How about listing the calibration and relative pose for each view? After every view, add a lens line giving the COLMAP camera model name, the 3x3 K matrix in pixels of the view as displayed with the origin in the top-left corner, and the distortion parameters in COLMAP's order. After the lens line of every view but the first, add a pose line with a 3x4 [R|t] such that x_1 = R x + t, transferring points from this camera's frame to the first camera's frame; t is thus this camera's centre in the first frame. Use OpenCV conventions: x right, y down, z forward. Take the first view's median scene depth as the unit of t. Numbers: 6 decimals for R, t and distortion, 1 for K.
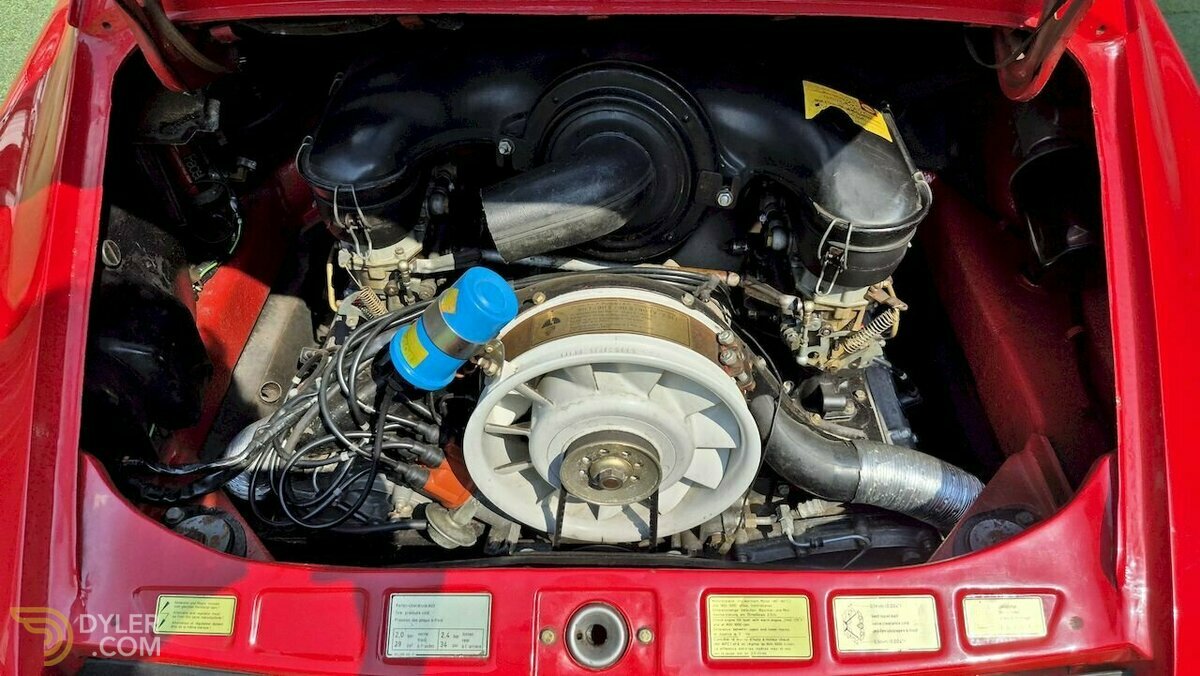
lens RADIAL K [[833.7, 0, 607.1], [0, 833.7, 334.3], [0, 0, 1]] dist [0.037440, -0.034839]
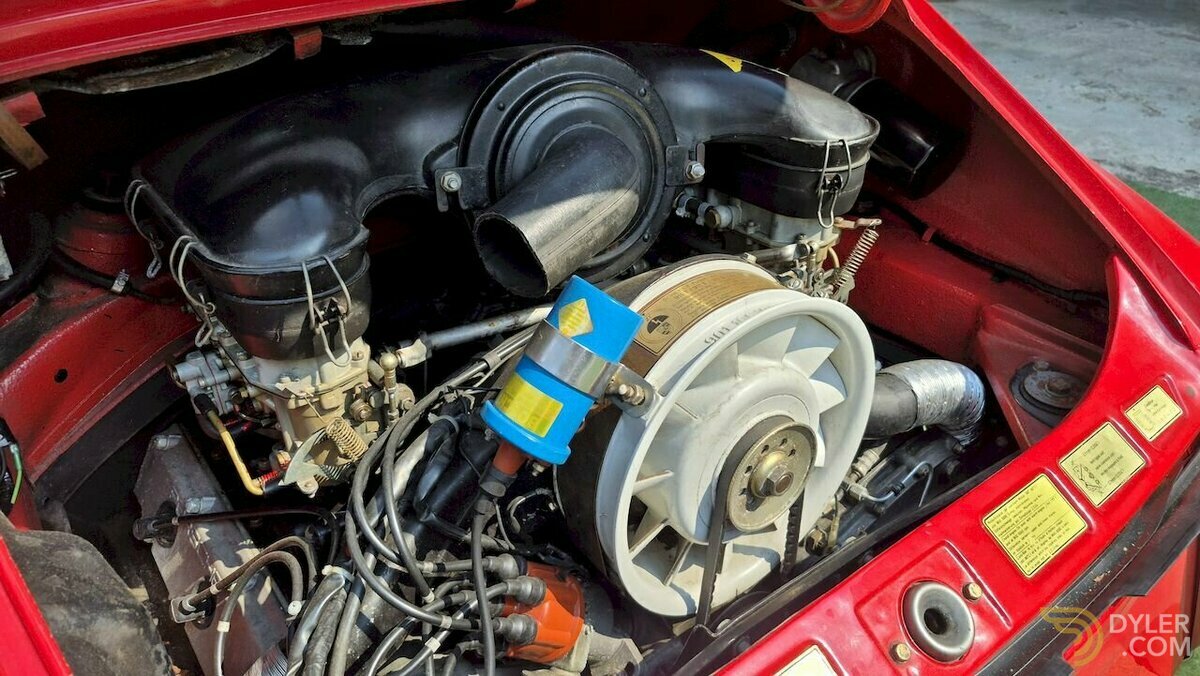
lens RADIAL K [[833.7, 0, 601.2], [0, 833.7, 340.9], [0, 0, 1]] dist [0.037440, -0.034839]
pose [[0.794318, -0.326639, 0.512216, -0.491400], [0.428811, 0.898711, -0.091870, 0.048753], [-0.430326, 0.292618, 0.853929, 0.318656]]
